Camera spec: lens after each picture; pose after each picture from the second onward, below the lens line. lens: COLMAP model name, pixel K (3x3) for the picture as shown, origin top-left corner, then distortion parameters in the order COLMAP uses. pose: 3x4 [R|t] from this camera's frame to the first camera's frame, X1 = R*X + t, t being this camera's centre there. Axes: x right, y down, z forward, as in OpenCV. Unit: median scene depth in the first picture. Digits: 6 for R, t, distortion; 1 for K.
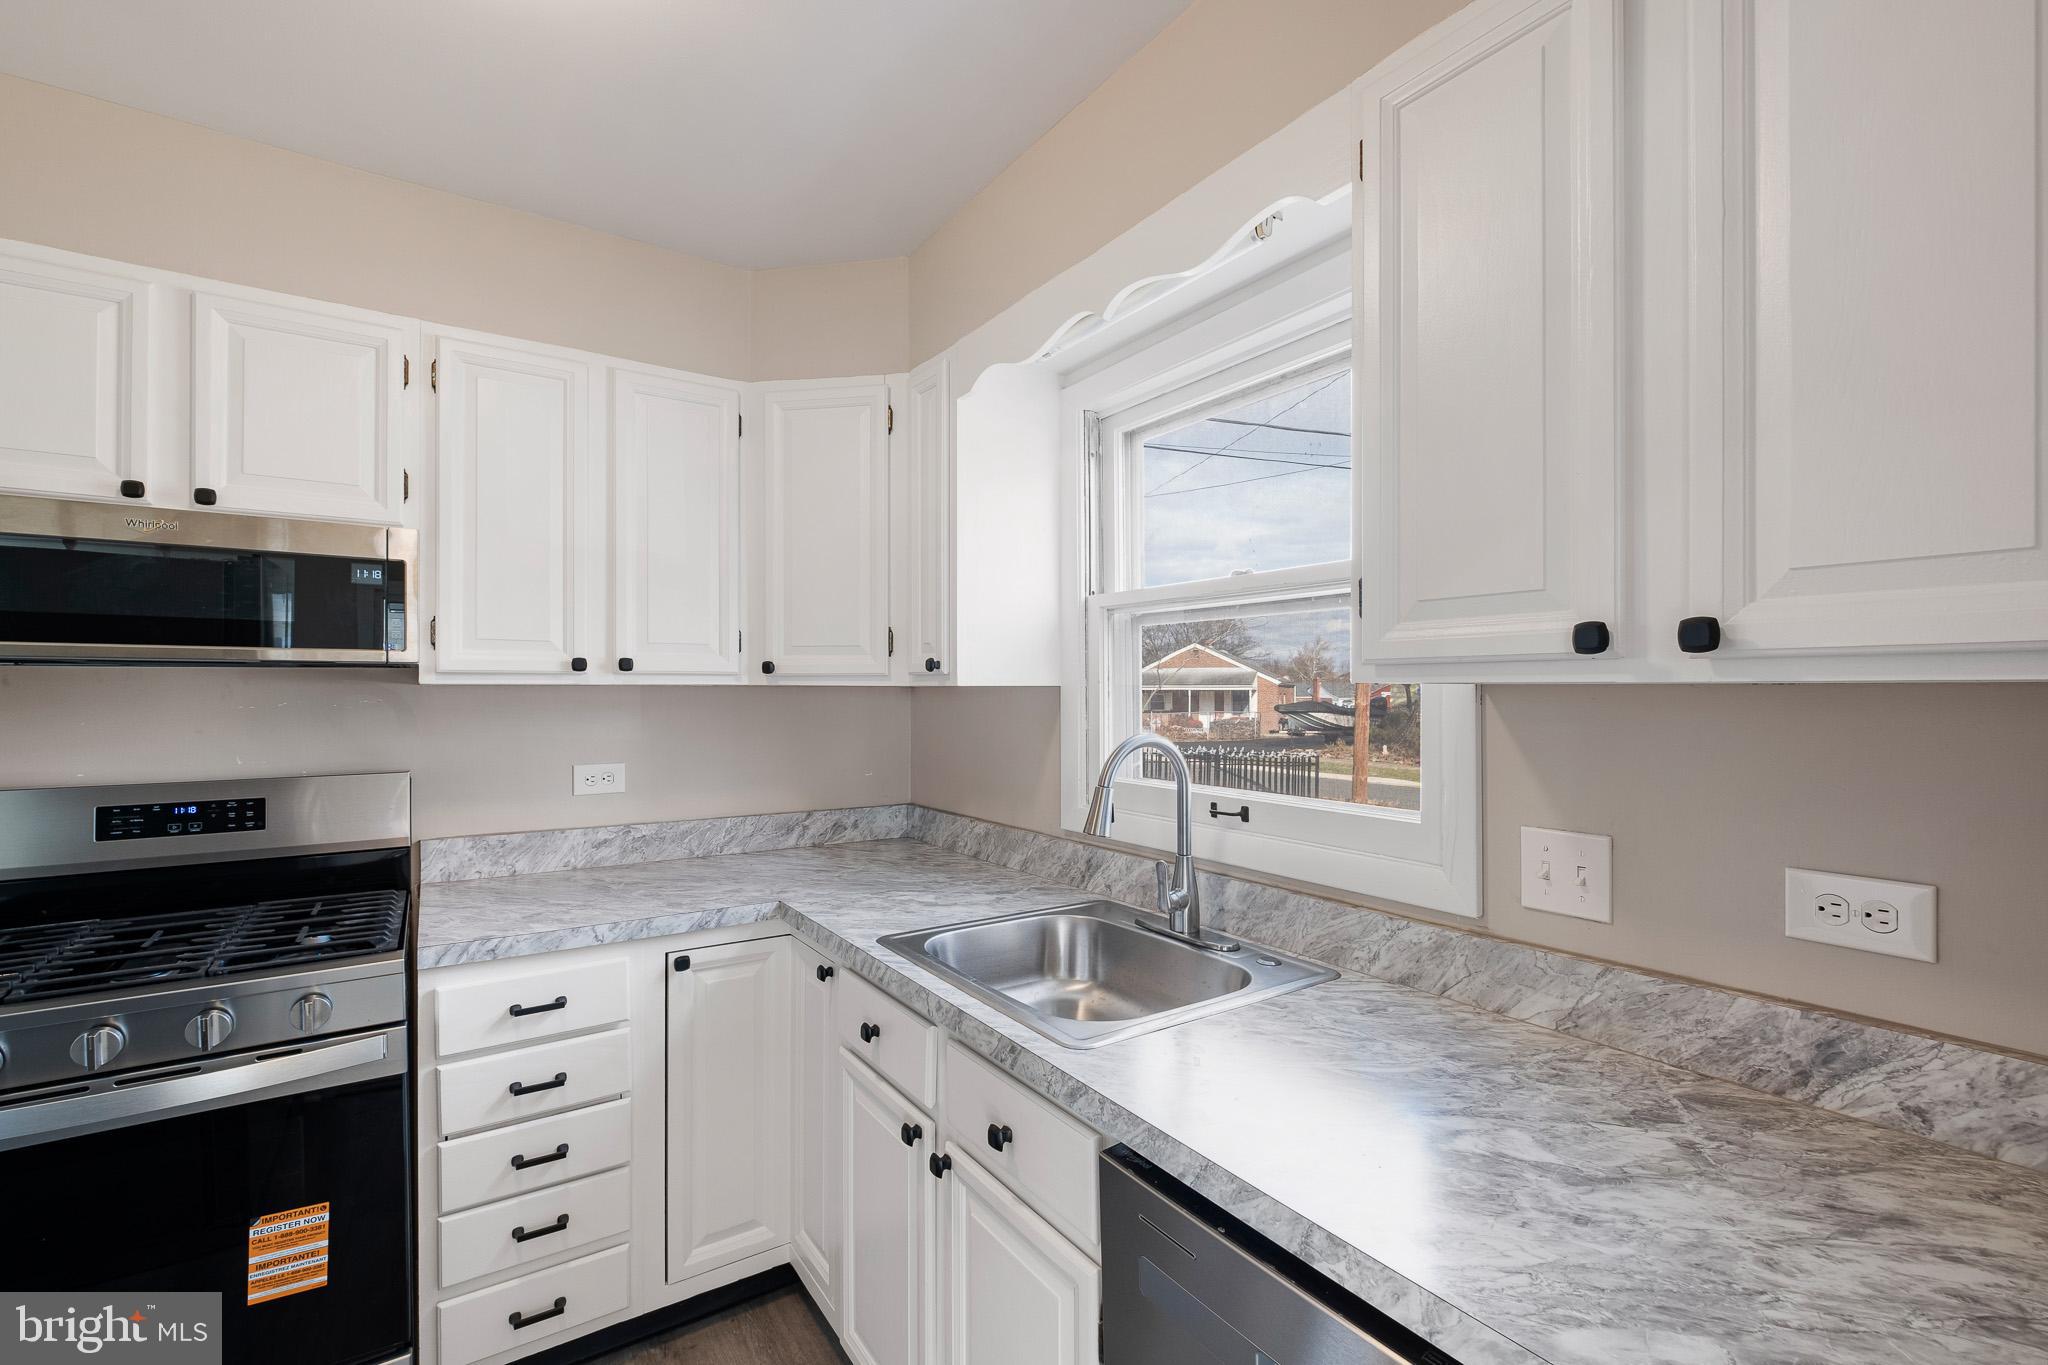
lens RADIAL K [[876.7, 0, 1024.5], [0, 876.7, 688.9], [0, 0, 1]] dist [0.000473, -0.007110]
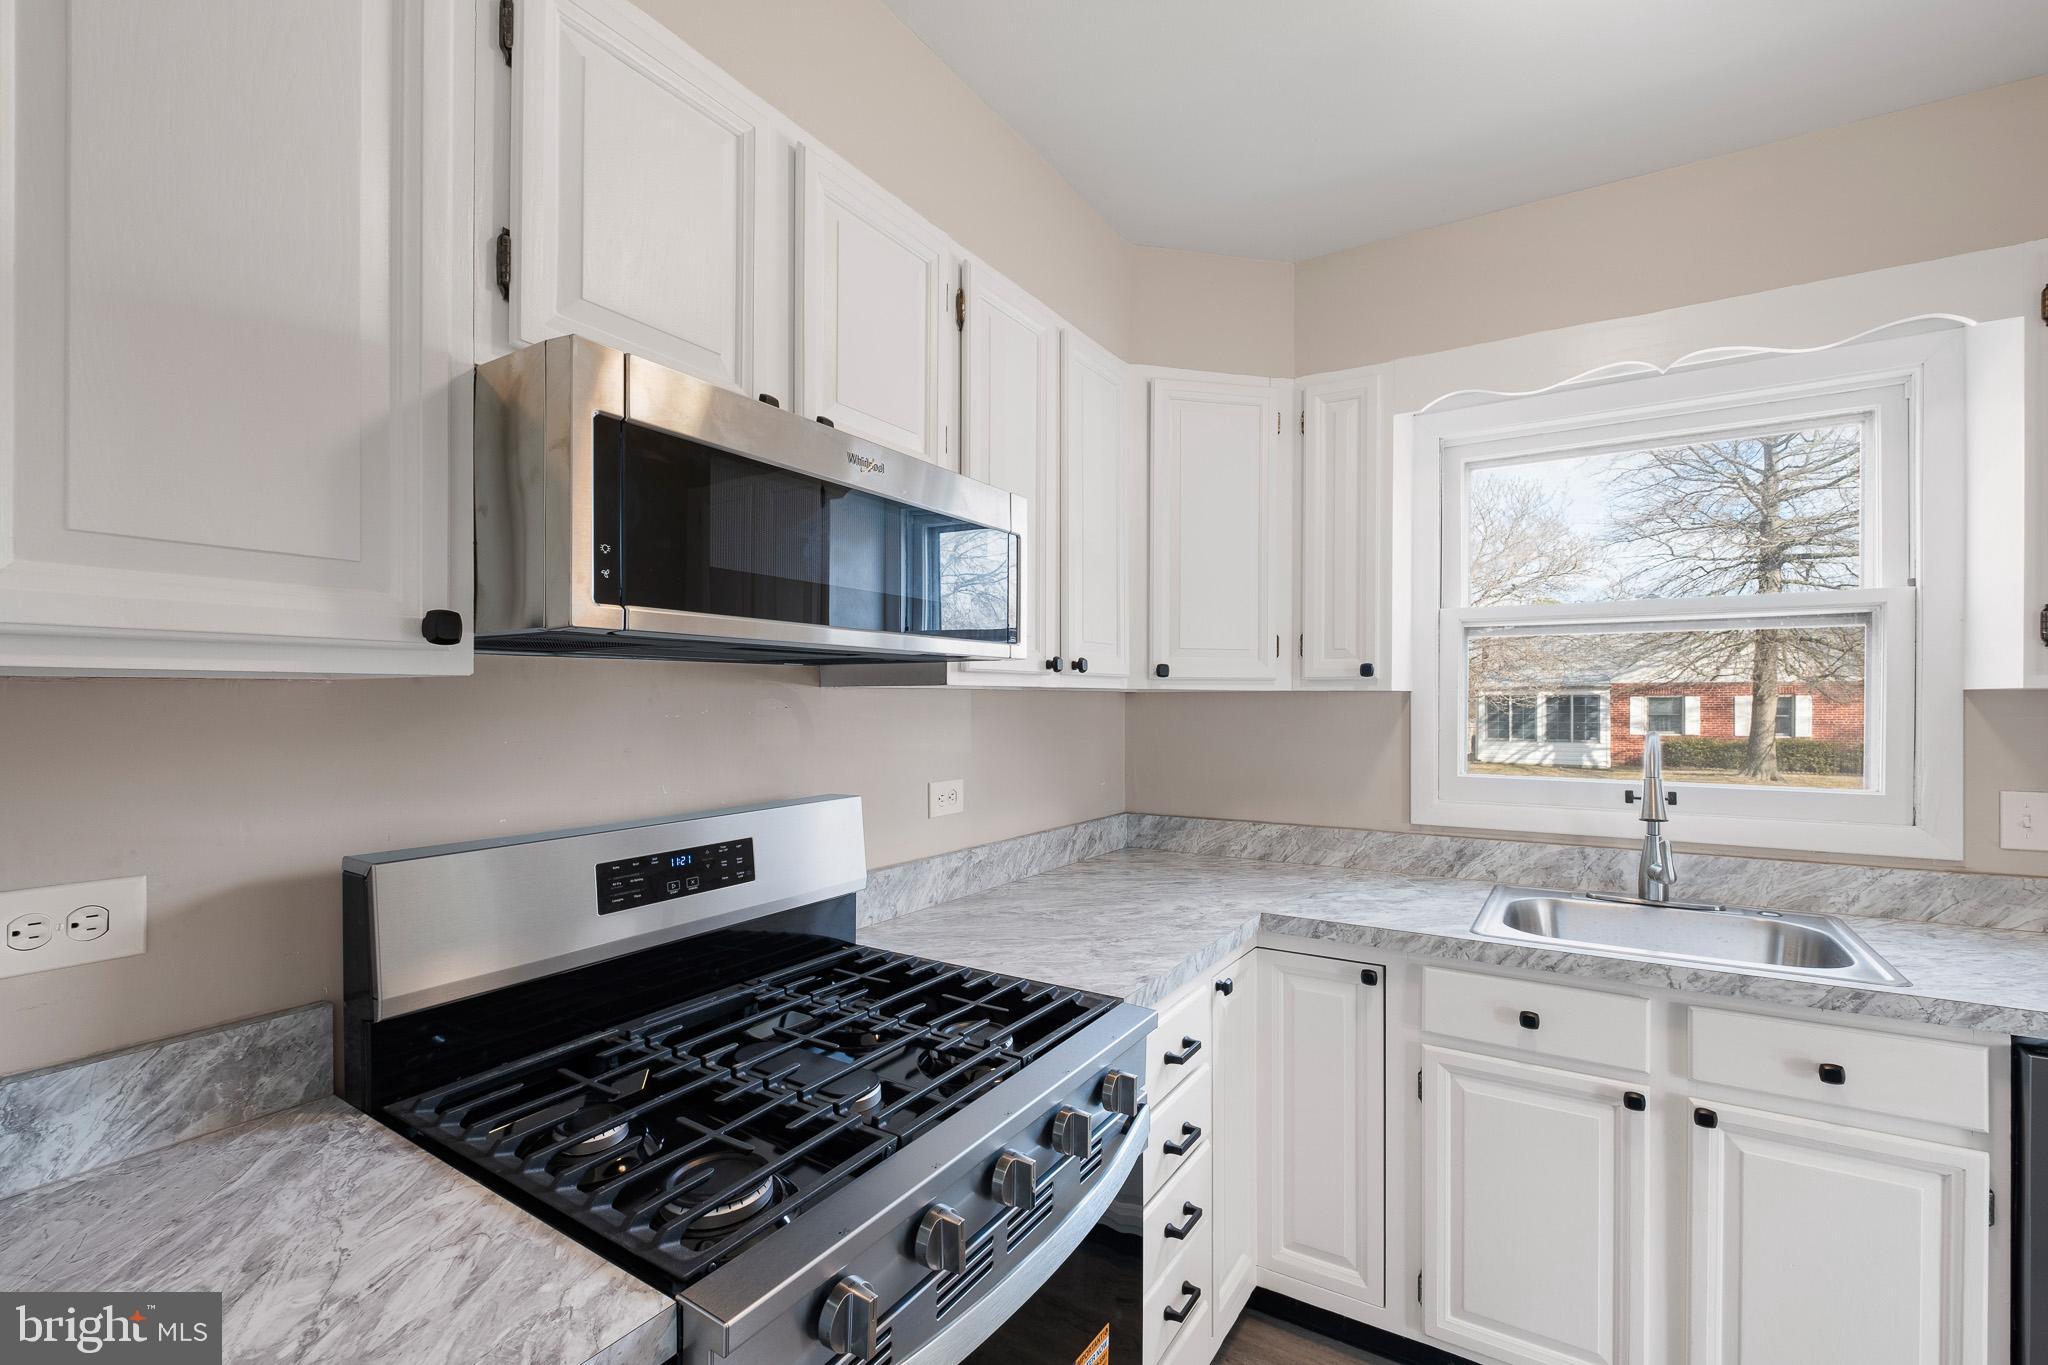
lens RADIAL K [[883.0, 0, 1018.2], [0, 883.0, 698.2], [0, 0, 1]] dist [-0.011044, -0.000660]
pose [[0.921120, 0.000644, 0.389278, -1.010080], [-0.001095, 0.999999, 0.000939, 0.005644], [-0.389277, -0.001291, 0.921120, 0.236192]]
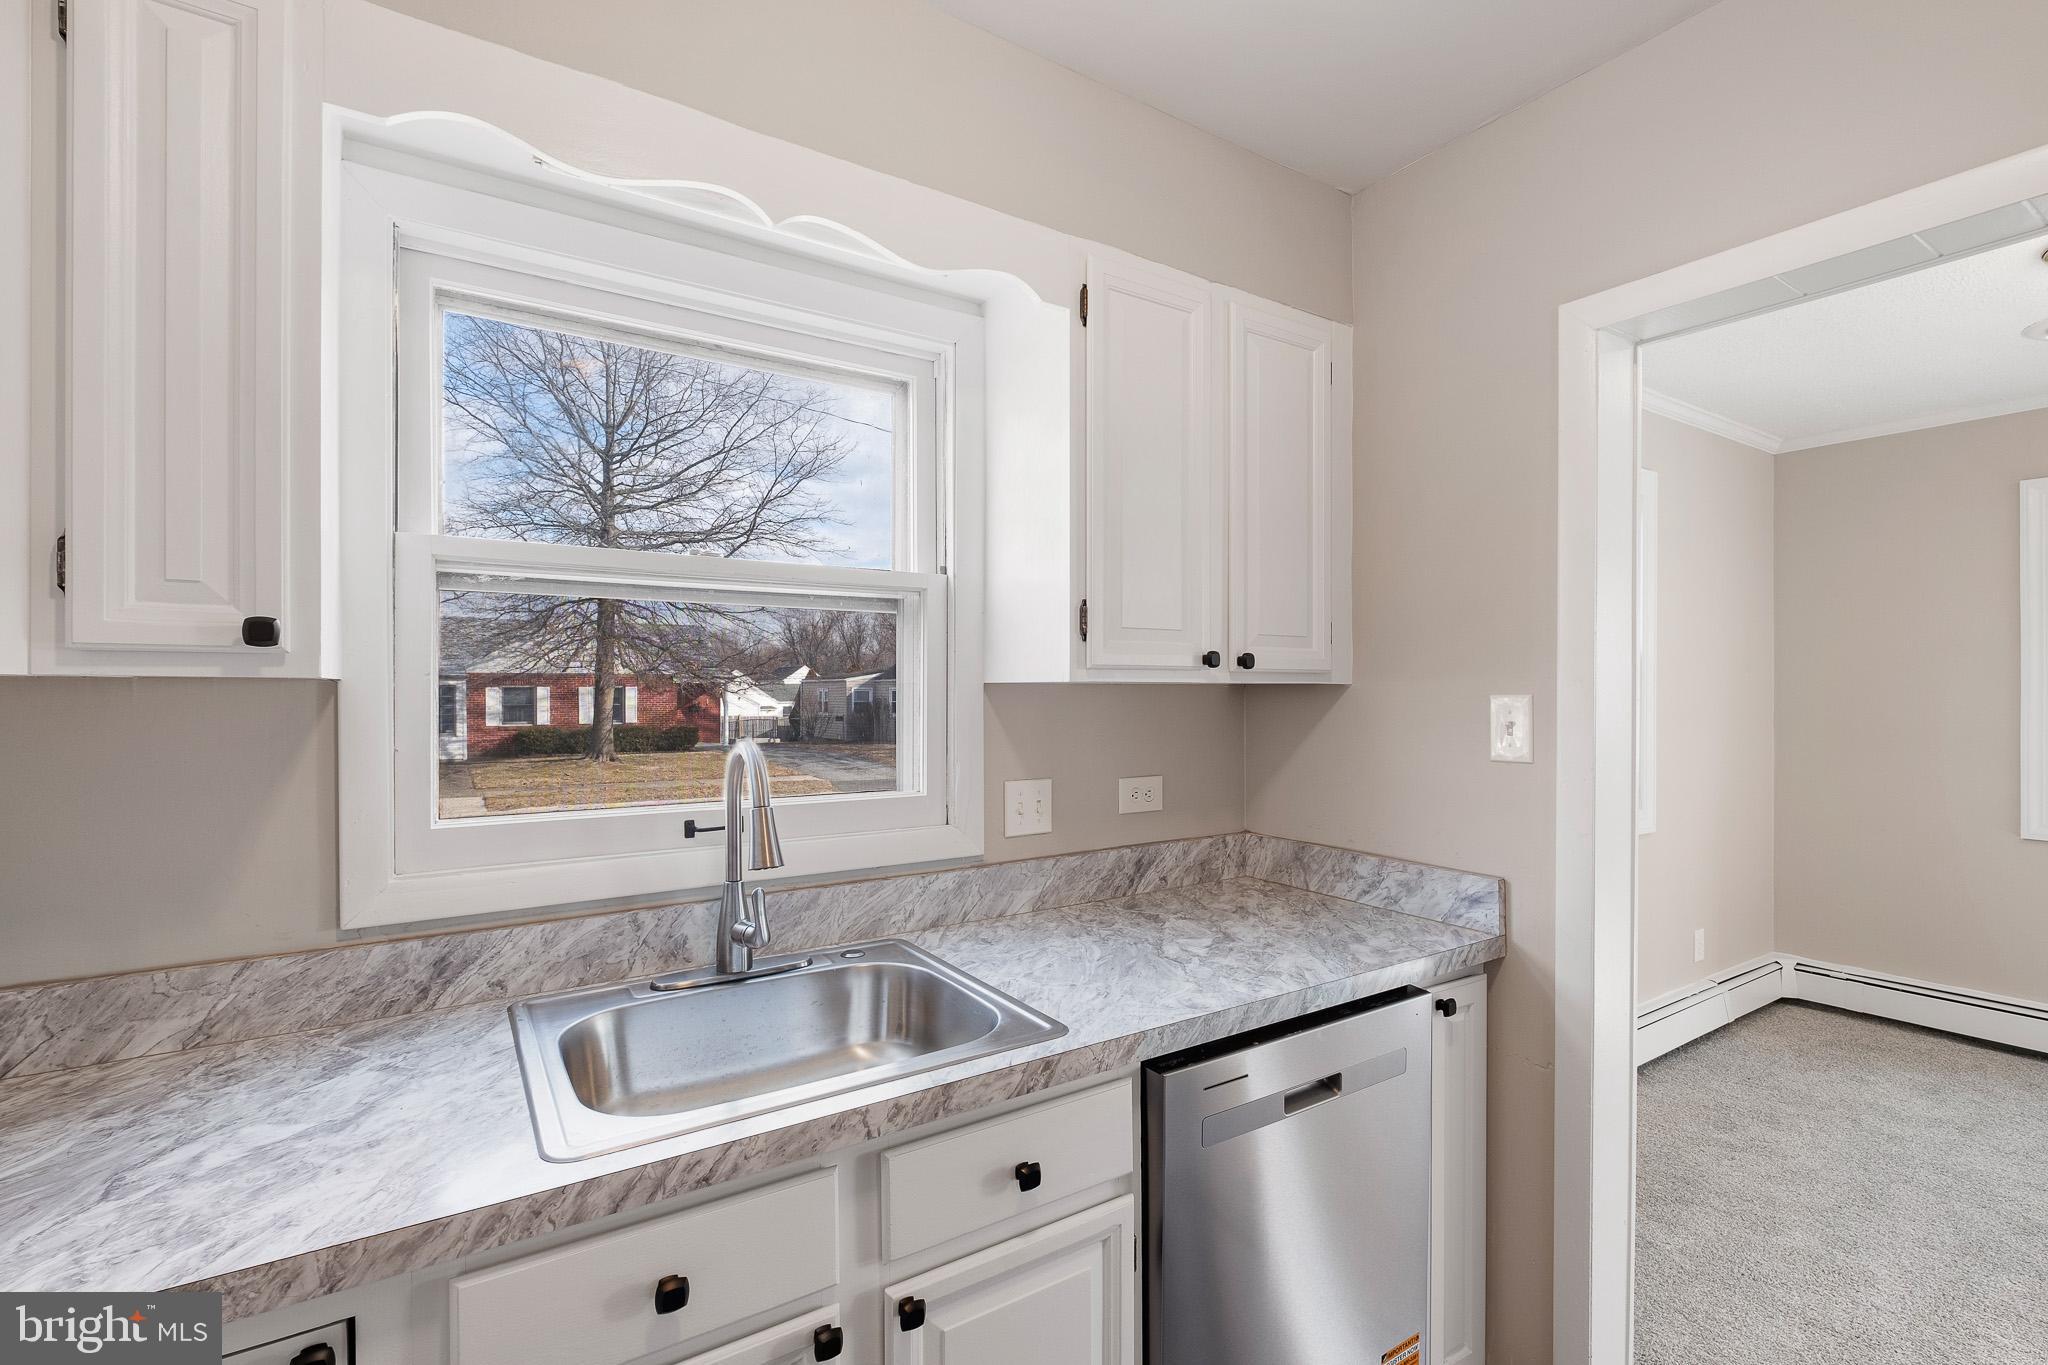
lens RADIAL K [[913.8, 0, 1022.8], [0, 913.8, 694.5], [0, 0, 1]] dist [0.001342, -0.007415]
pose [[0.020837, -0.006260, 0.999763, -0.663011], [-0.000681, 0.999980, 0.006275, 0.002837], [-0.999783, -0.000811, 0.020832, 0.668827]]
